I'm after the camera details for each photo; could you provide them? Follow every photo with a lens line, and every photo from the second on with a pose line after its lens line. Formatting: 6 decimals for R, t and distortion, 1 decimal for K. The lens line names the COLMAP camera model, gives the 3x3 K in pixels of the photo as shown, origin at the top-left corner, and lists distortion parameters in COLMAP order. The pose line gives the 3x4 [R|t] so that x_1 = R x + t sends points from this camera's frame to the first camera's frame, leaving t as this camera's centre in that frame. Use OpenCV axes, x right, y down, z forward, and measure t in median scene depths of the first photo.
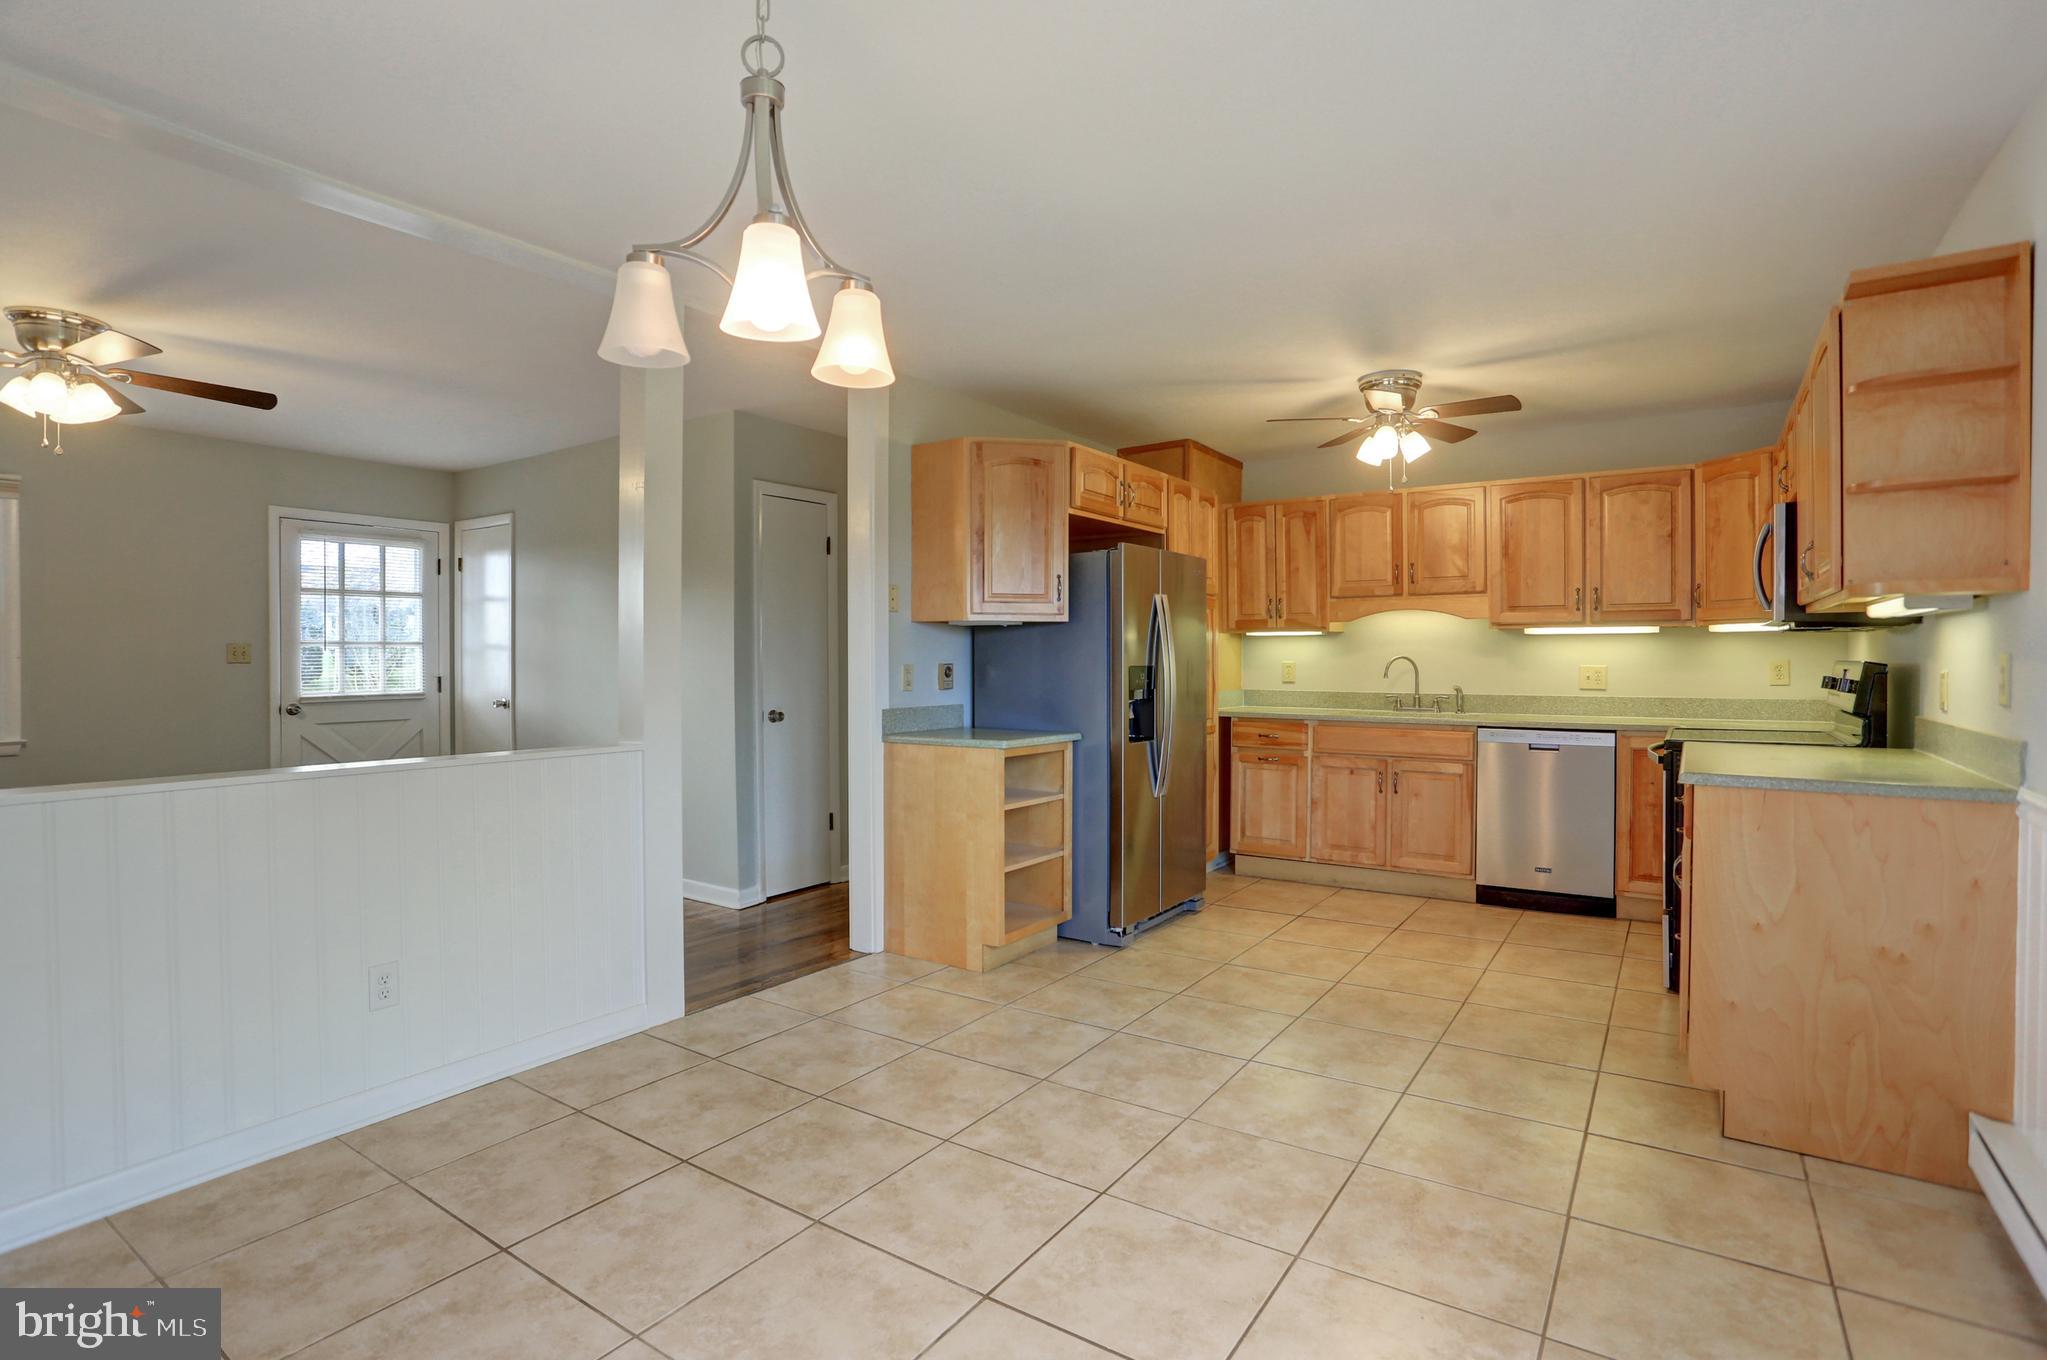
lens RADIAL K [[1022.3, 0, 1023.1], [0, 1022.3, 672.9], [0, 0, 1]] dist [-0.077088, 0.034943]
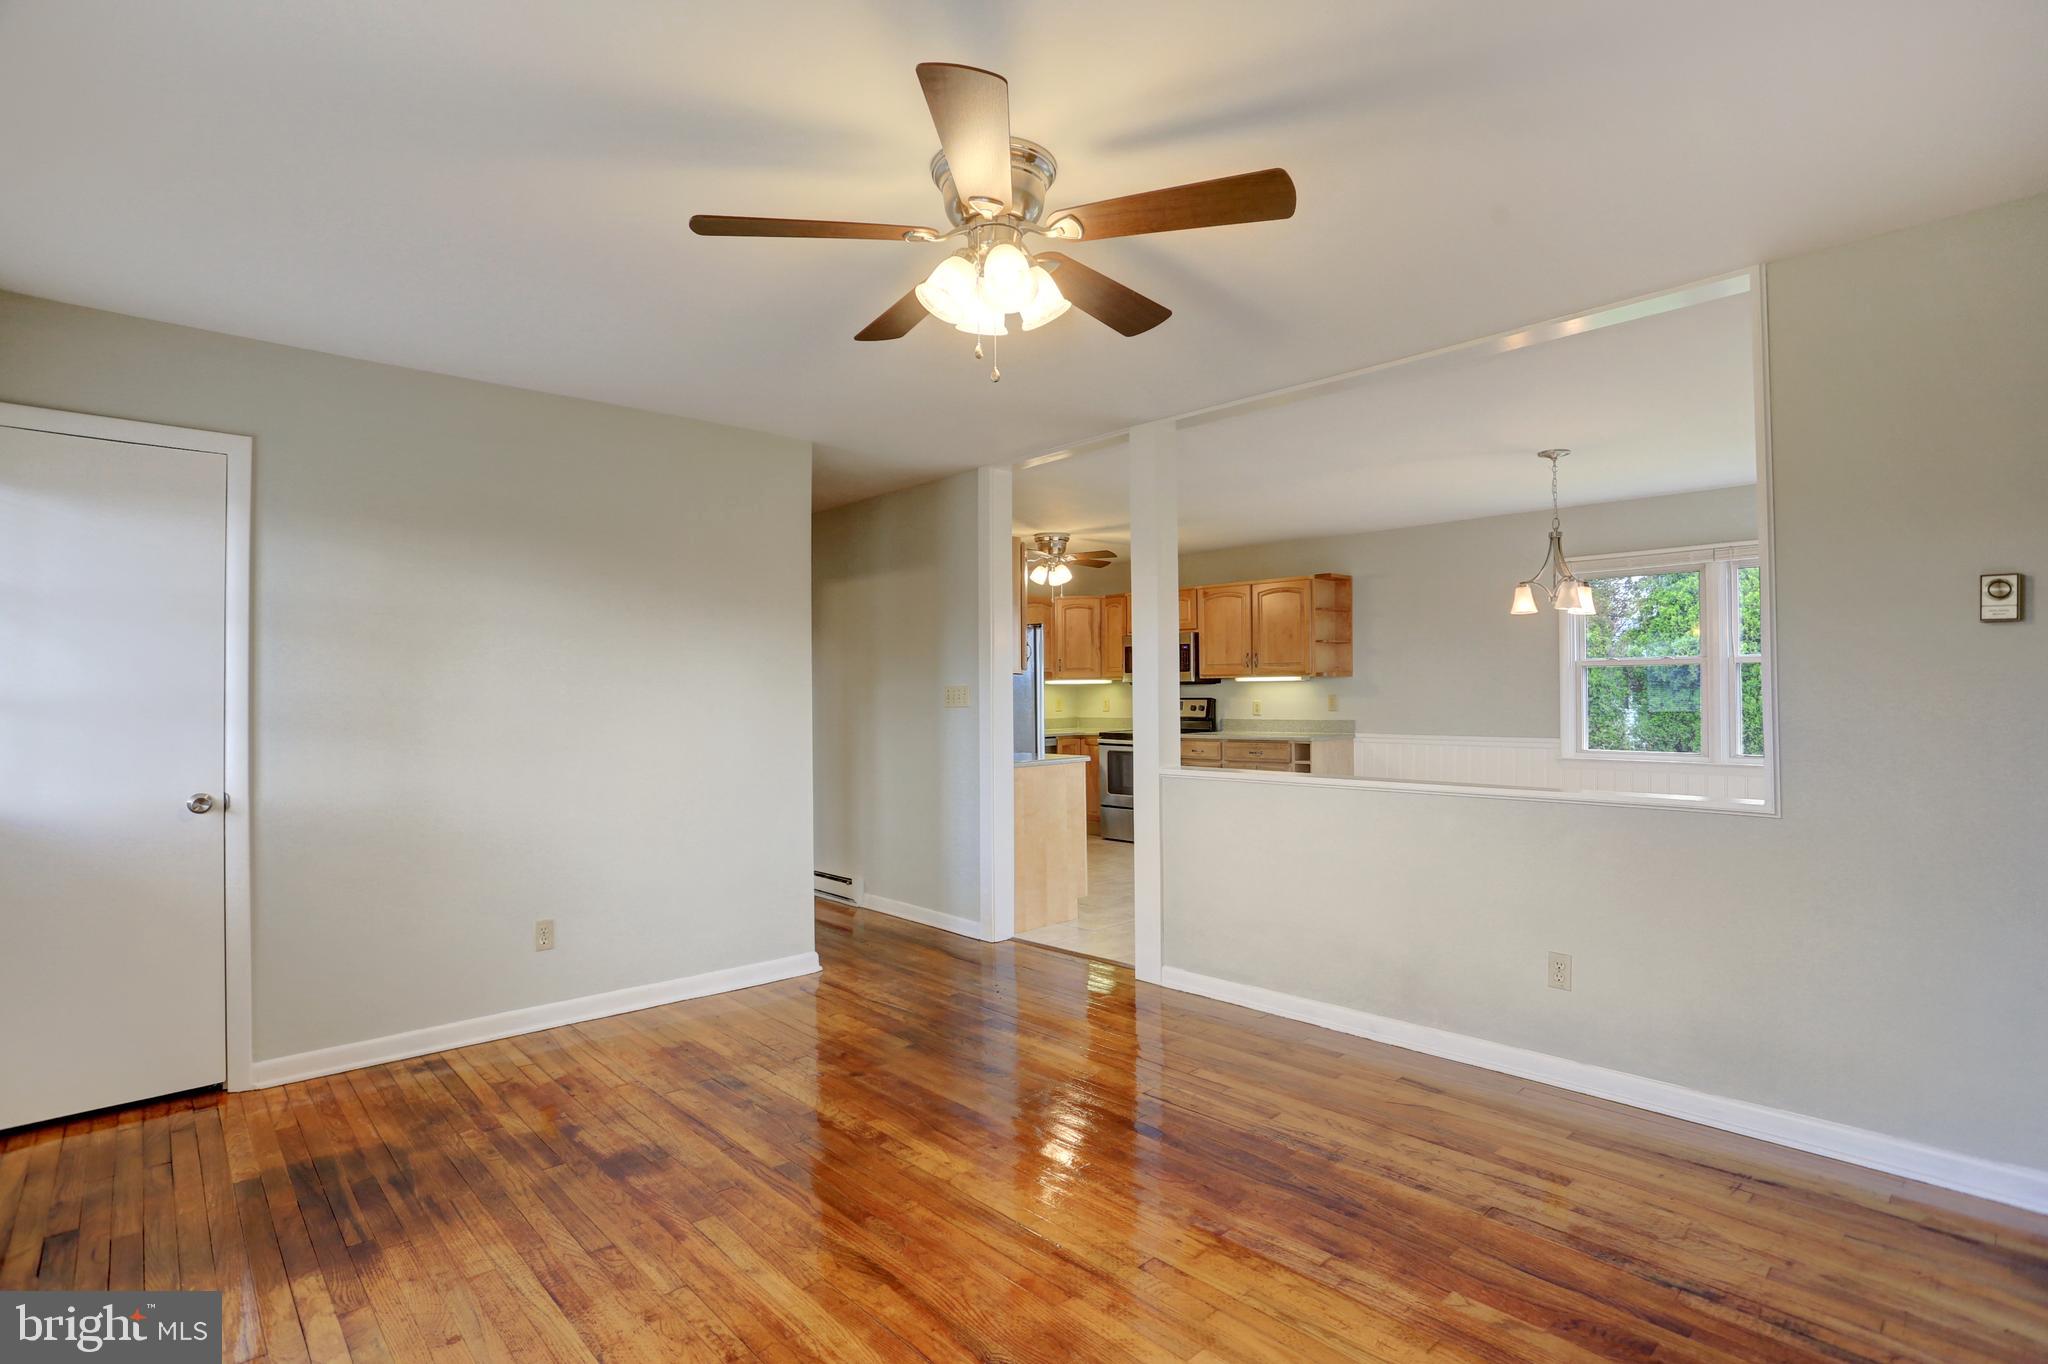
lens RADIAL K [[998.4, 0, 1024.0], [0, 998.4, 682.0], [0, 0, 1]] dist [-0.080836, 0.033788]
pose [[0.202518, 0.009073, 0.979236, -1.220465], [0.023548, 0.999623, -0.014132, -0.019151], [-0.978995, 0.025921, 0.202228, 0.658496]]
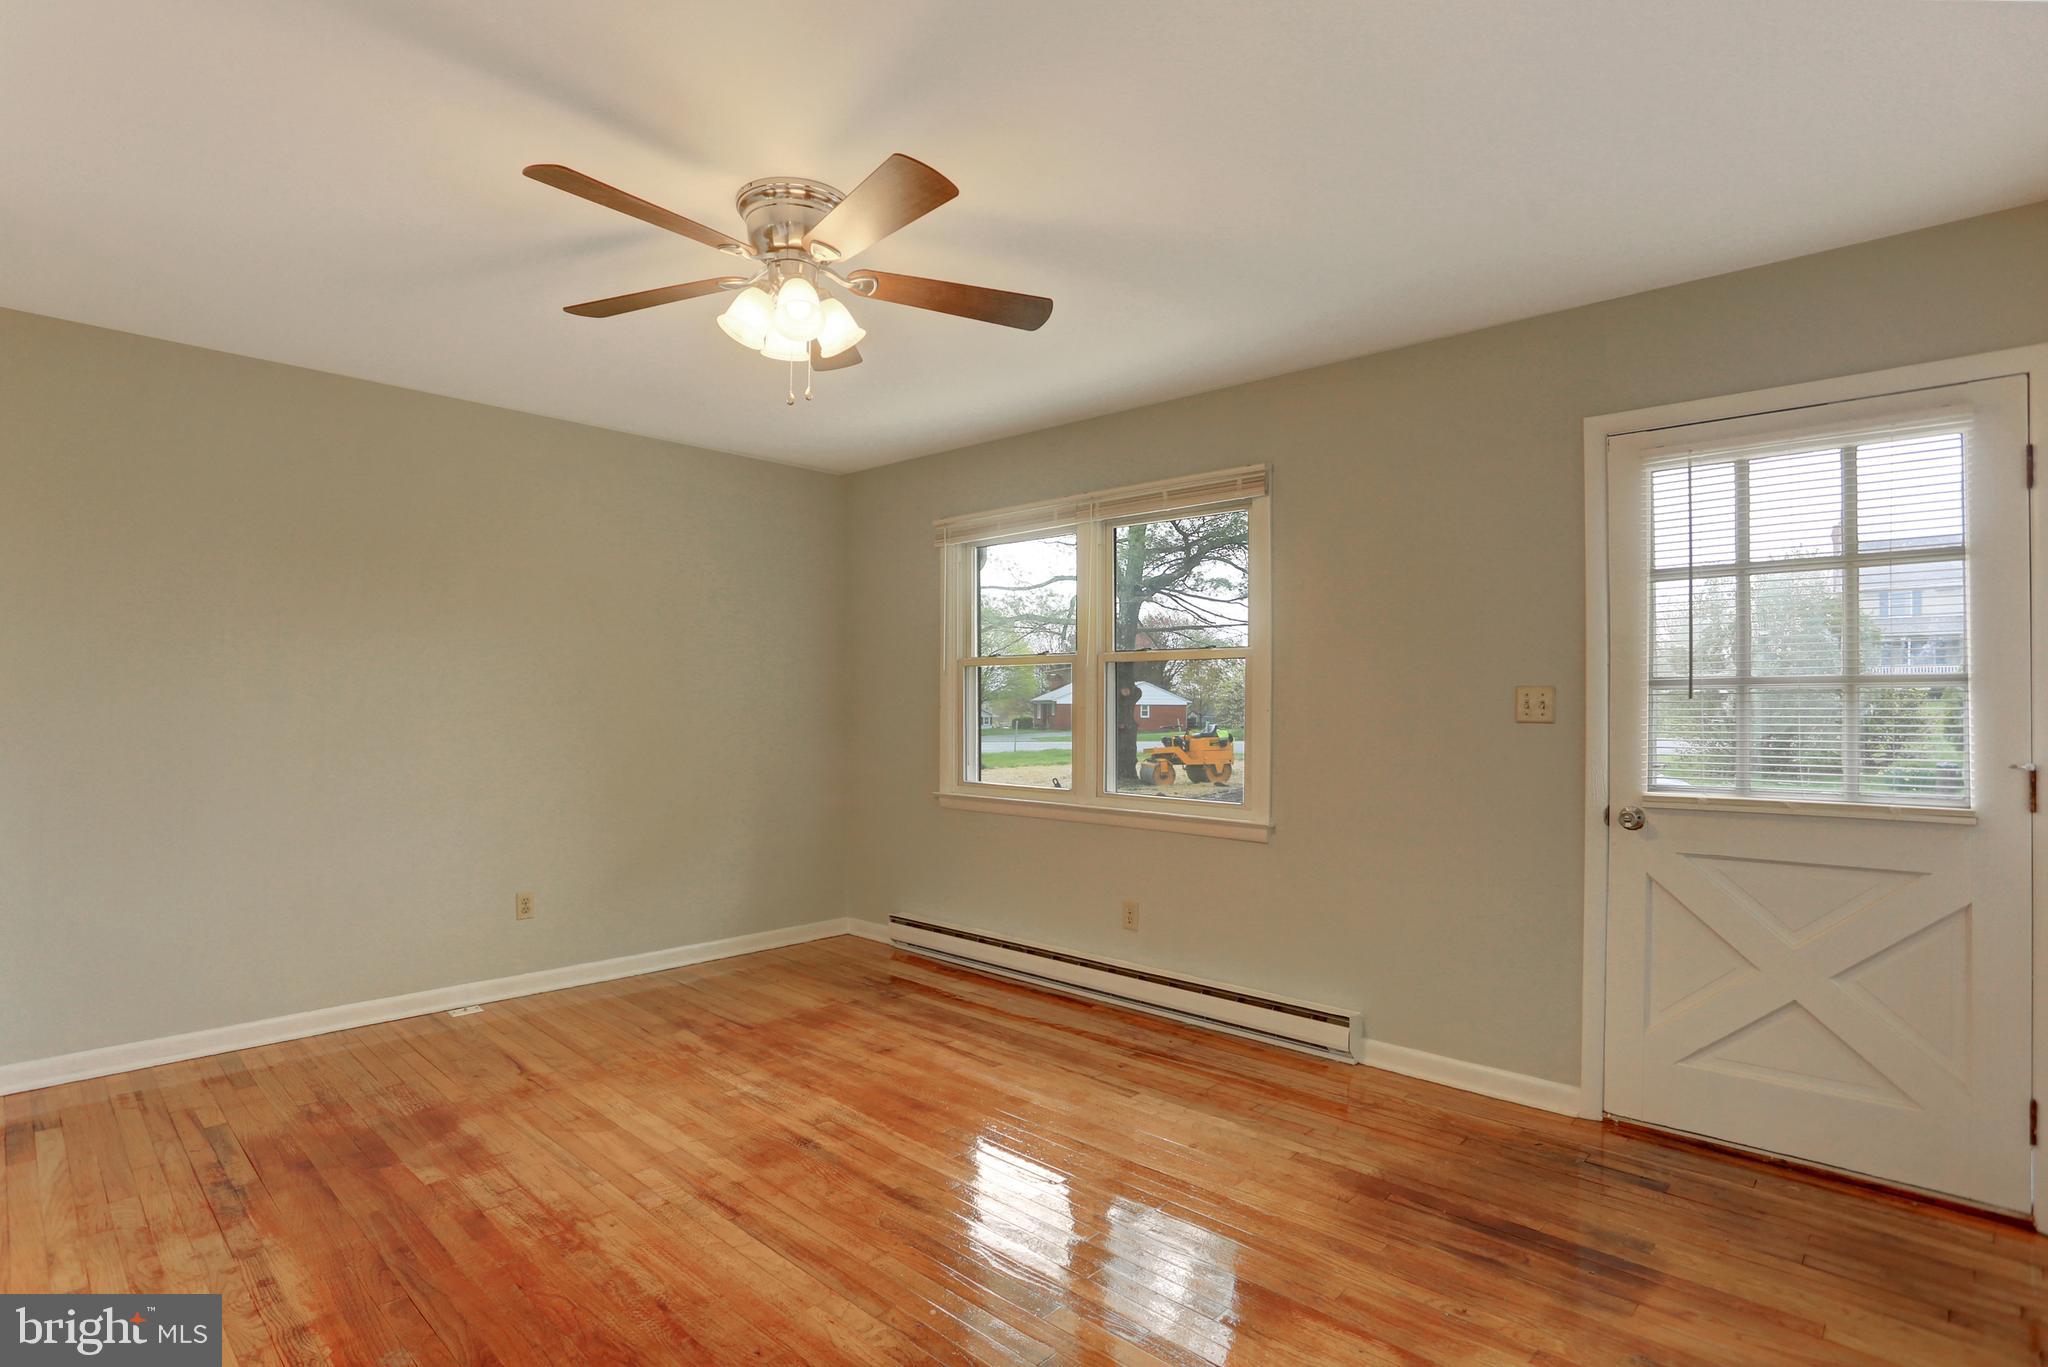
lens RADIAL K [[1022.8, 0, 1023.6], [0, 1022.8, 676.4], [0, 0, 1]] dist [-0.077088, 0.034943]
pose [[-0.141575, -0.028389, -0.989520, -0.253547], [-0.020355, 0.999461, -0.025762, -0.017686], [0.989718, 0.016494, -0.142077, 0.961988]]
